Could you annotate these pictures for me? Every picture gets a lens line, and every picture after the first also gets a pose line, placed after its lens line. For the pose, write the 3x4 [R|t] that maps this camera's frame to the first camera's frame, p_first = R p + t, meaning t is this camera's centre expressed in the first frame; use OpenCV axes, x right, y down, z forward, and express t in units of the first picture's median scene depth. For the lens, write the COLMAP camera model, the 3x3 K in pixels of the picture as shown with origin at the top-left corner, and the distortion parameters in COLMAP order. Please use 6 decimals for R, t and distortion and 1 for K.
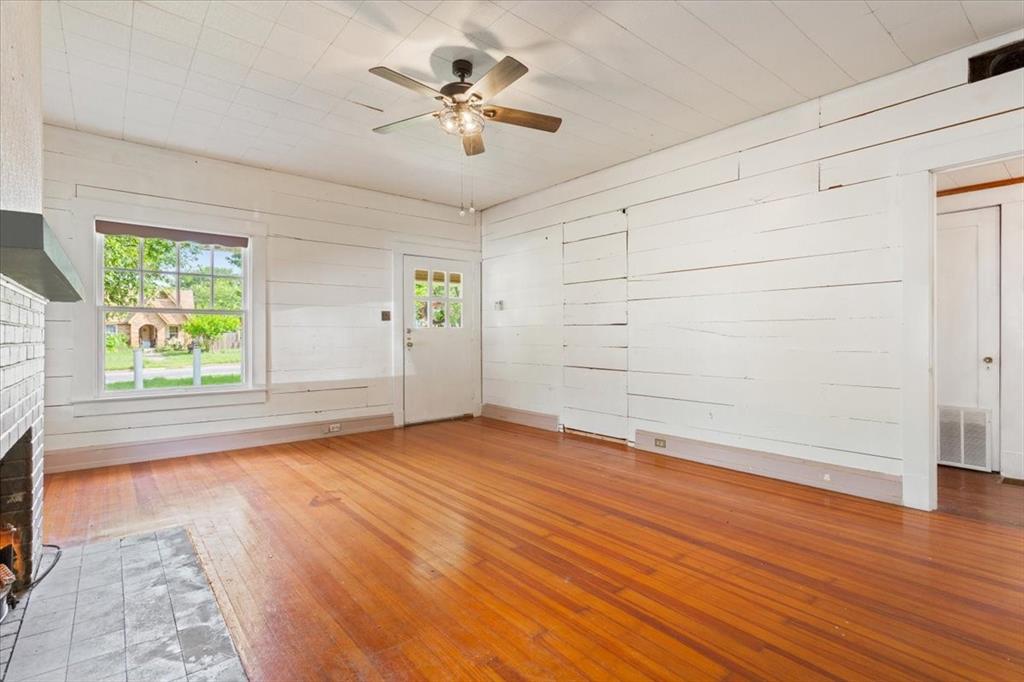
lens RADIAL K [[497.3, 0, 512.0], [0, 497.3, 341.0], [0, 0, 1]] dist [0.000221, 0.000209]
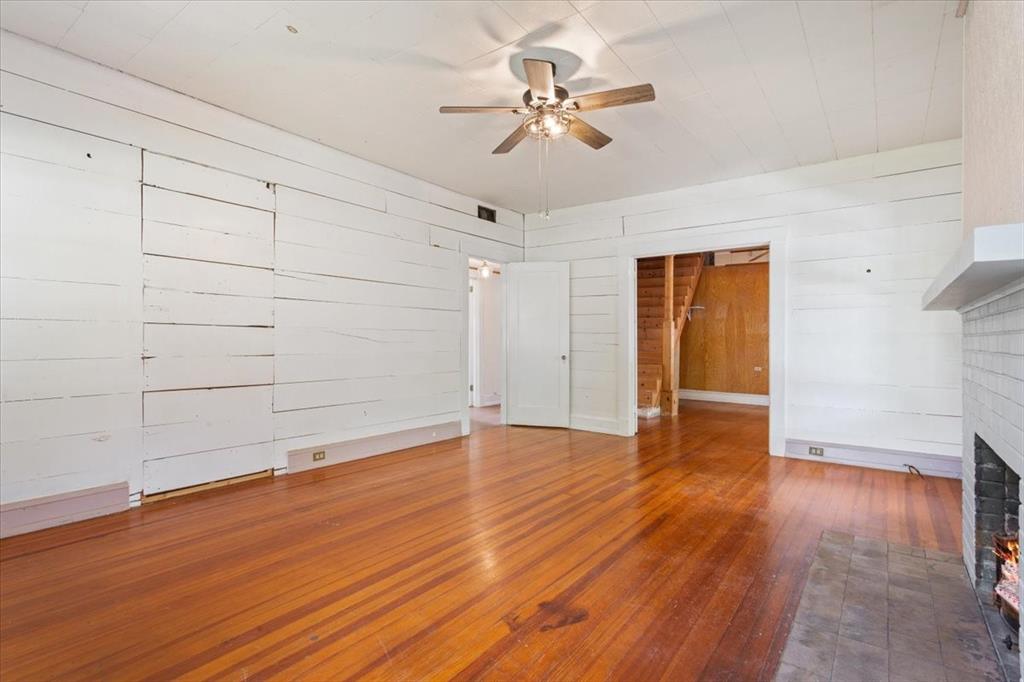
lens RADIAL K [[497.3, 0, 512.0], [0, 497.3, 341.0], [0, 0, 1]] dist [0.000221, 0.000209]
pose [[-0.245588, -0.001908, 0.969372, -0.846857], [0.003565, 0.999990, 0.002872, -0.014902], [-0.969368, 0.004161, -0.245578, 1.066230]]
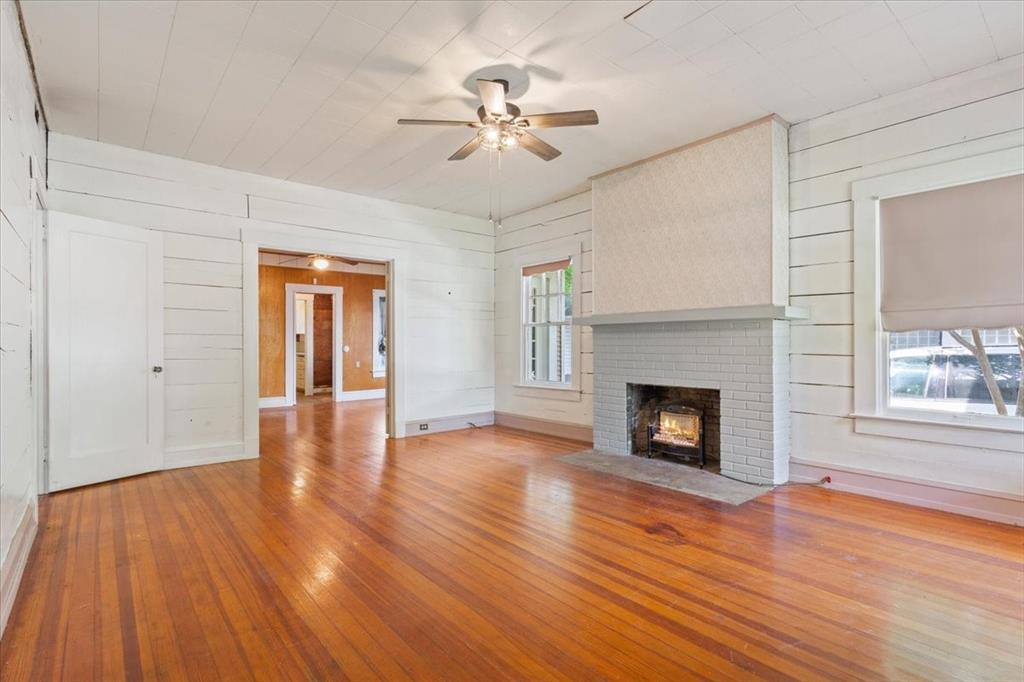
lens RADIAL K [[492.8, 0, 529.5], [0, 492.8, 339.6], [0, 0, 1]] dist [-0.001297, 0.000125]
pose [[-0.999201, 0.006391, -0.039448, -0.095805], [0.006296, 0.999977, 0.002529, -0.020321], [0.039463, 0.002279, -0.999218, 1.657200]]
